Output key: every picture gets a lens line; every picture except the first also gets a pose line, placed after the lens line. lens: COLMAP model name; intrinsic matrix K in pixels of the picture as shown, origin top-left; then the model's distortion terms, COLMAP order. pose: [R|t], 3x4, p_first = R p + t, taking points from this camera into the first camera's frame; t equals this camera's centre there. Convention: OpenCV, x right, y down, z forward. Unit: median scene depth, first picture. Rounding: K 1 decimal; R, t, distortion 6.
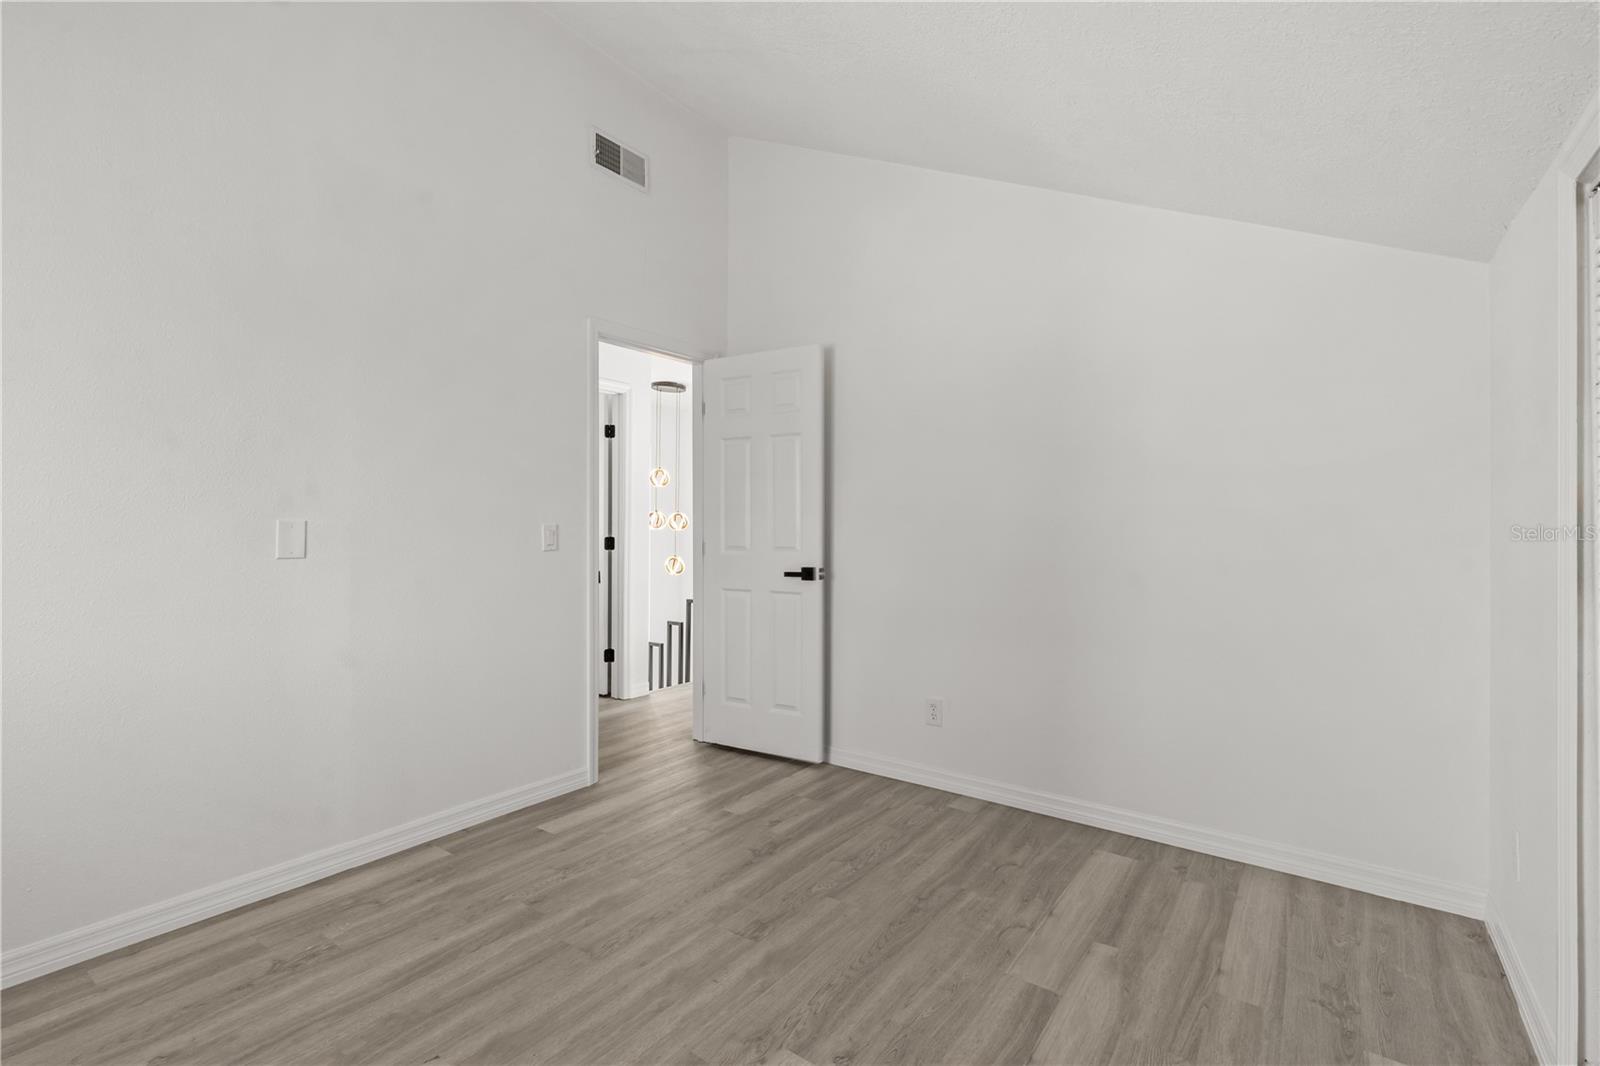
lens RADIAL K [[715.6, 0, 801.2], [0, 715.6, 529.4], [0, 0, 1]] dist [0.004481, -0.000538]
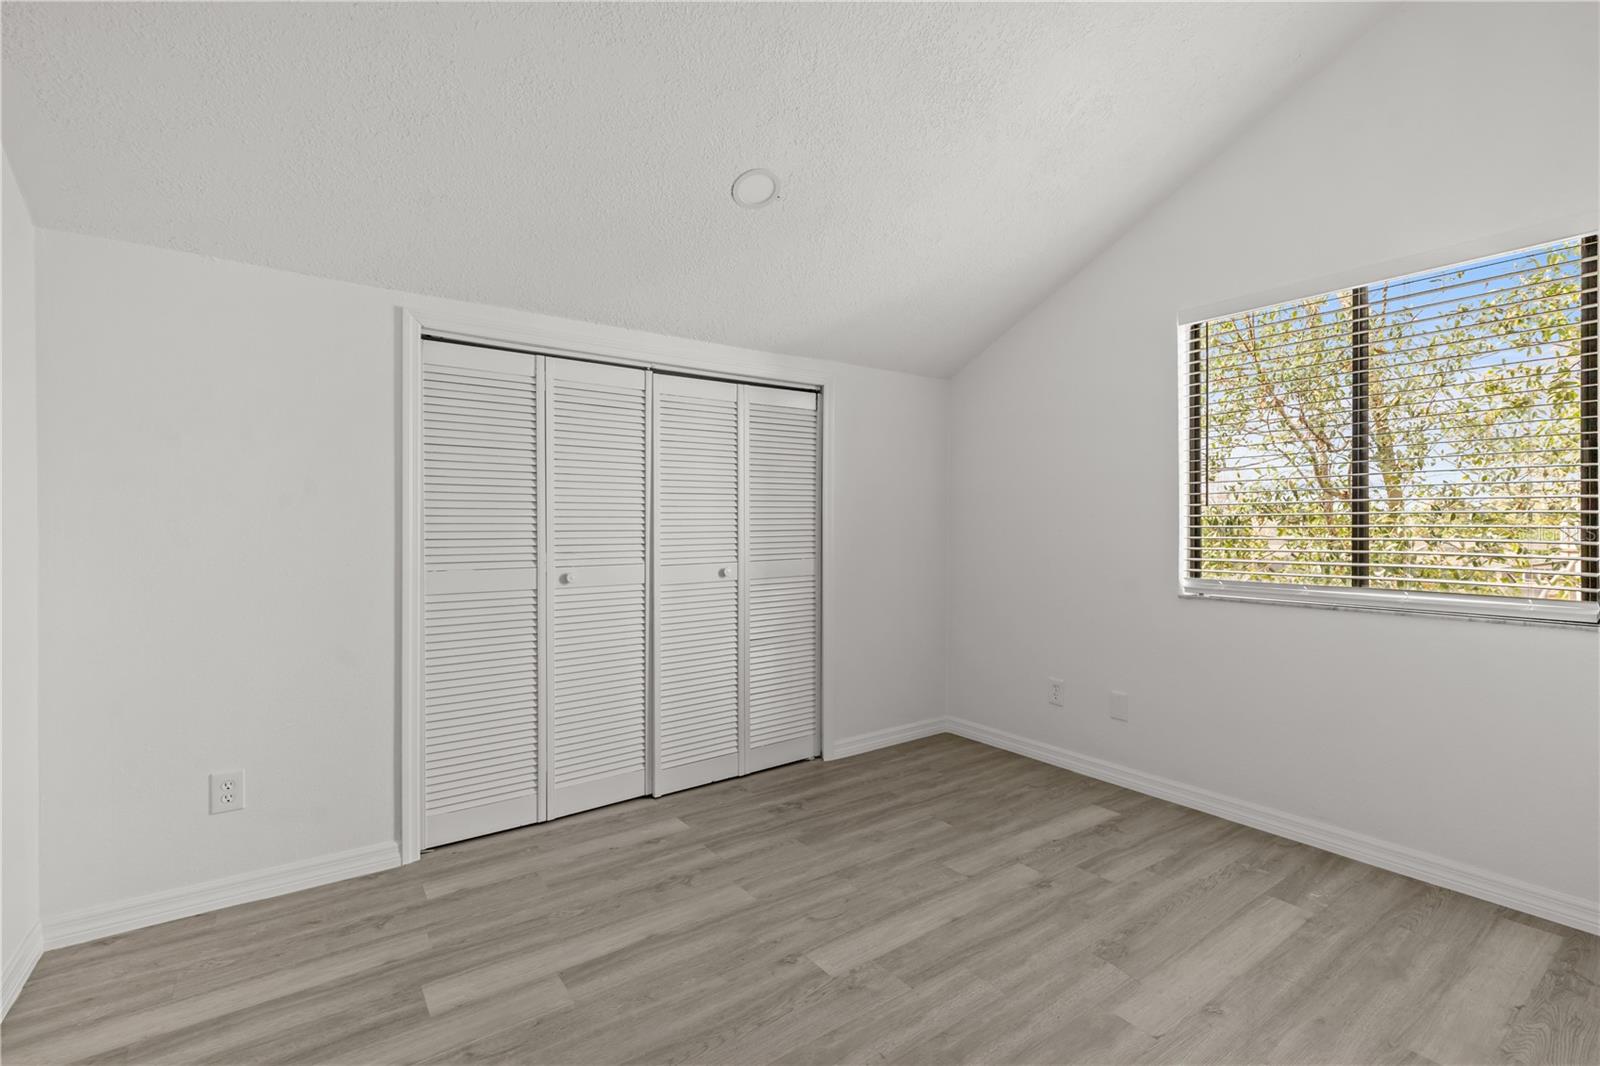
lens RADIAL K [[715.6, 0, 800.1], [0, 715.6, 523.3], [0, 0, 1]] dist [0.004481, -0.000538]
pose [[-0.946616, -0.006539, 0.322297, -0.314749], [-0.002635, 0.999918, 0.012548, -0.019651], [-0.322352, 0.011029, -0.946556, 1.931998]]
